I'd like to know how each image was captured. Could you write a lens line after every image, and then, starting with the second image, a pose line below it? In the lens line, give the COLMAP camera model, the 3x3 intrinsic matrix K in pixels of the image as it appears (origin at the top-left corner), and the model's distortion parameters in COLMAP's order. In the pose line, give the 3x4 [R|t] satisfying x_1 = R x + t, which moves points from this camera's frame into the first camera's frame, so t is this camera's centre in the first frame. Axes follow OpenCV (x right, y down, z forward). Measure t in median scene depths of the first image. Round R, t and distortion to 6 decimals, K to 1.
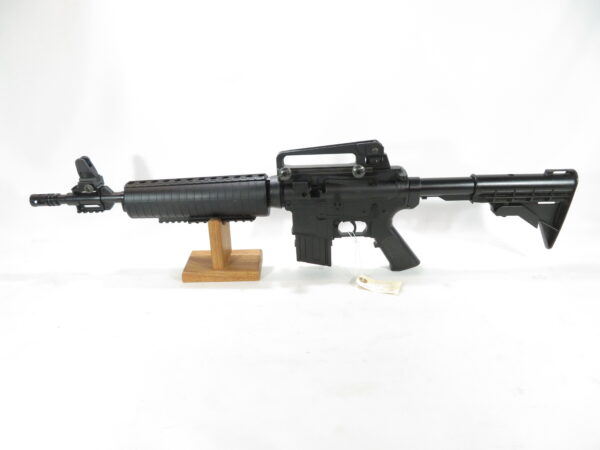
lens RADIAL K [[445.9, 0, 298.1], [0, 445.9, 223.0], [0, 0, 1]] dist [-0.000535, -0.001013]
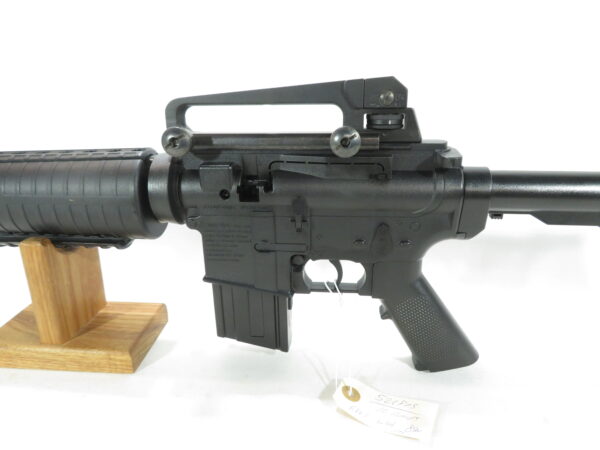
lens RADIAL K [[445.9, 0, 301.7], [0, 445.9, 226.5], [0, 0, 1]] dist [-0.000535, -0.001013]
pose [[0.996928, 0.051215, -0.059255, 0.116999], [-0.054830, 0.996626, -0.061080, -0.008449], [0.055926, 0.064141, 0.996372, 0.551152]]
